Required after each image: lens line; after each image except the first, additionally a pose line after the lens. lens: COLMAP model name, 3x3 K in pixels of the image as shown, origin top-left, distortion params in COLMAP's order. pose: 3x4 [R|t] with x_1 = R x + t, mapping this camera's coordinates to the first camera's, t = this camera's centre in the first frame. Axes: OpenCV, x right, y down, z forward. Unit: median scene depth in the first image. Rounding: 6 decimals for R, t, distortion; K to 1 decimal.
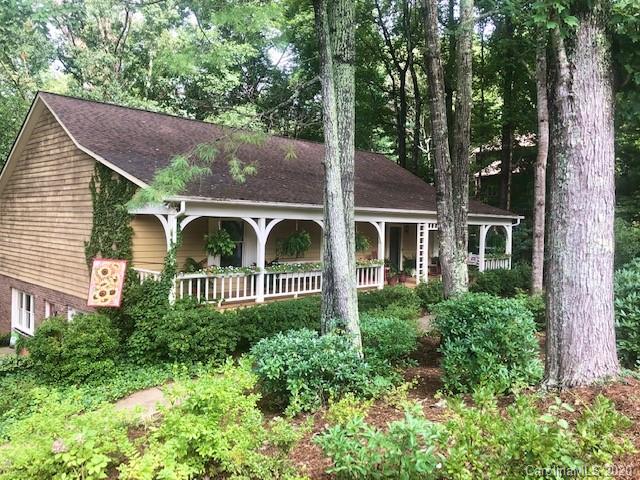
lens RADIAL K [[534.4, 0, 319.4], [0, 534.4, 238.8], [0, 0, 1]] dist [0.013481, 0.002571]
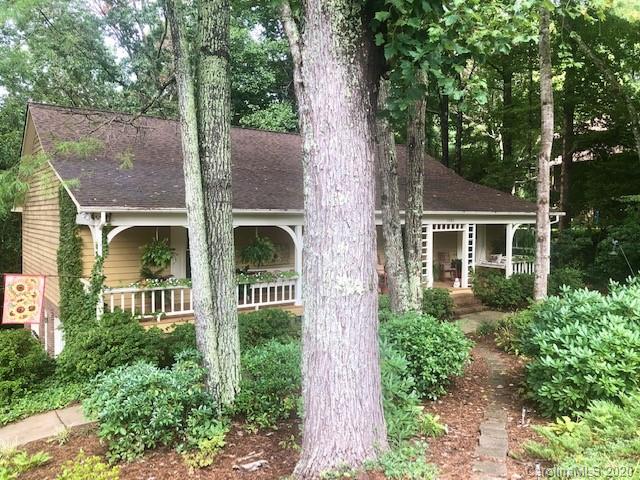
lens RADIAL K [[534.4, 0, 320.4], [0, 534.4, 239.8], [0, 0, 1]] dist [0.013481, 0.002571]
pose [[0.983949, -0.011359, -0.178086, 0.262907], [0.013841, 0.999823, 0.012704, -0.025195], [0.177911, -0.014965, 0.983933, 0.118046]]
